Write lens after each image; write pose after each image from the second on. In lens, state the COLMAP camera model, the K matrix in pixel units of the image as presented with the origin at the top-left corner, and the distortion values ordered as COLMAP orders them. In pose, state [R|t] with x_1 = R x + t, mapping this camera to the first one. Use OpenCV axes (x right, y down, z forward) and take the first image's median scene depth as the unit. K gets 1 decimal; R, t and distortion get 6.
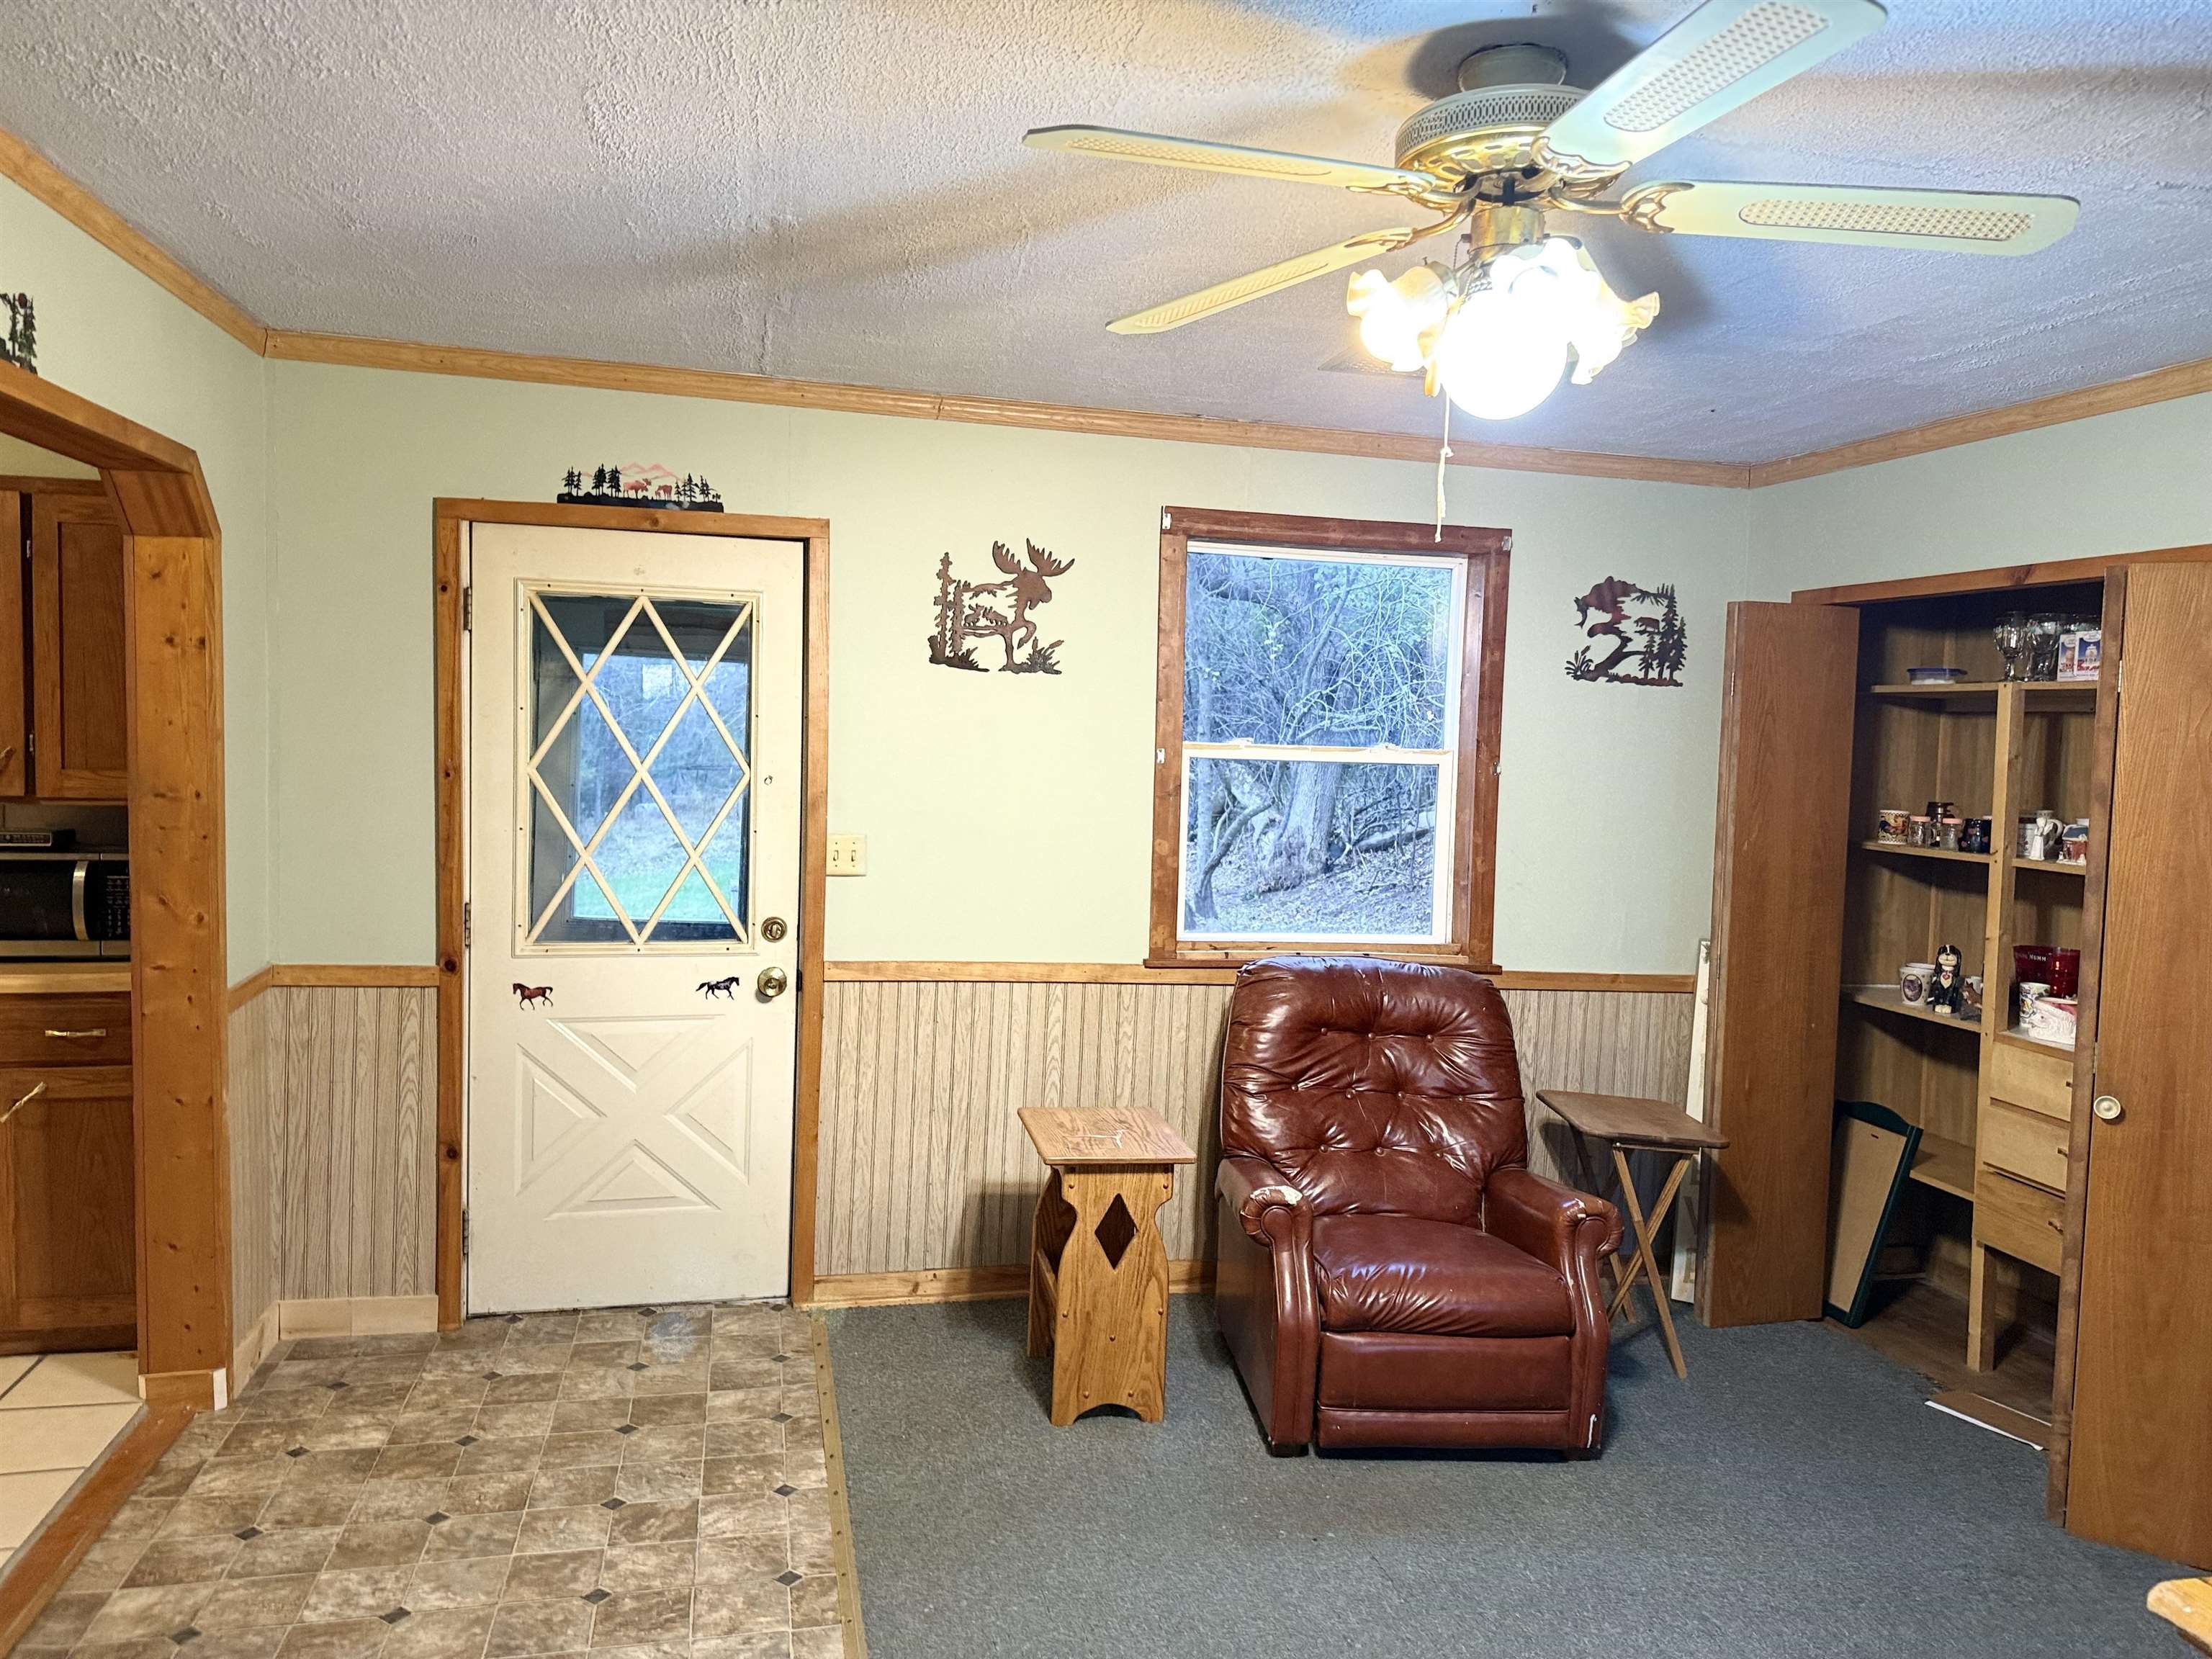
lens RADIAL K [[1542.3, 0, 1106.0], [0, 1542.3, 829.5], [0, 0, 1]] dist [-0.008839, -0.003357]
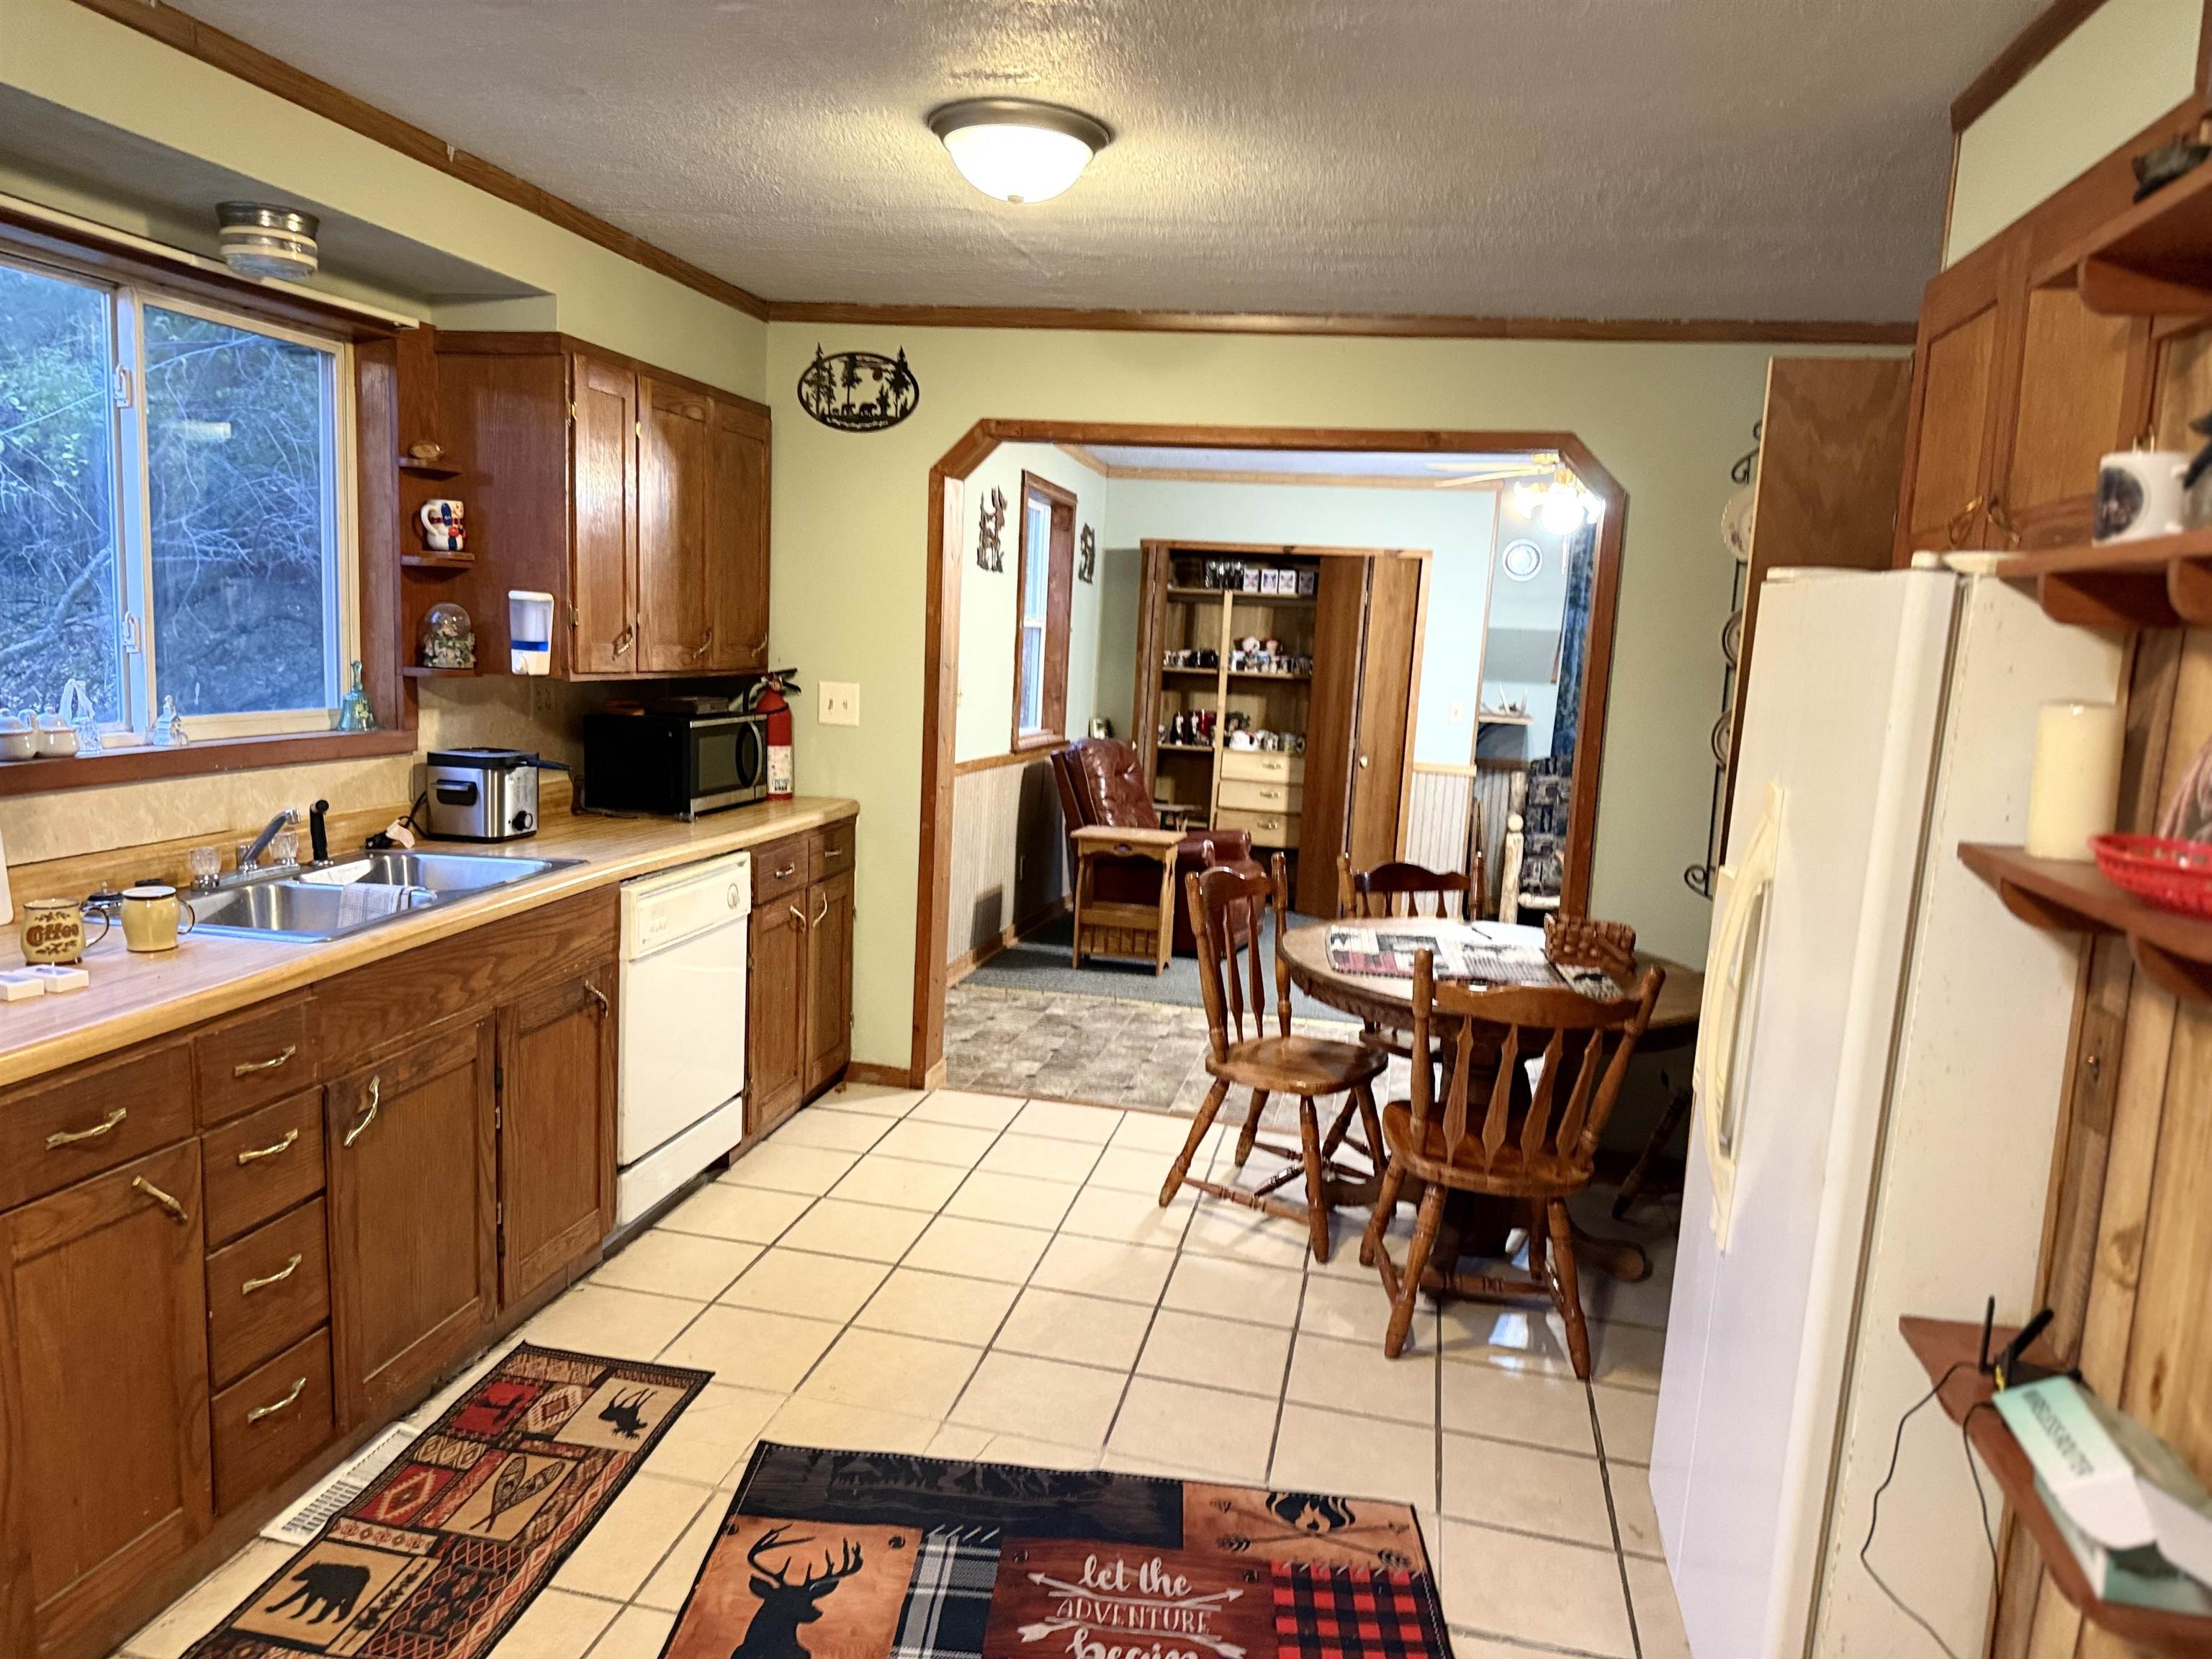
lens RADIAL K [[1561.4, 0, 1106.0], [0, 1561.4, 829.5], [0, 0, 1]] dist [0.085714, -0.002515]
pose [[0.413489, -0.120072, 0.902557, -1.814510], [0.014967, 0.992029, 0.125118, -0.045244], [-0.910386, -0.038226, 0.411990, 0.258142]]
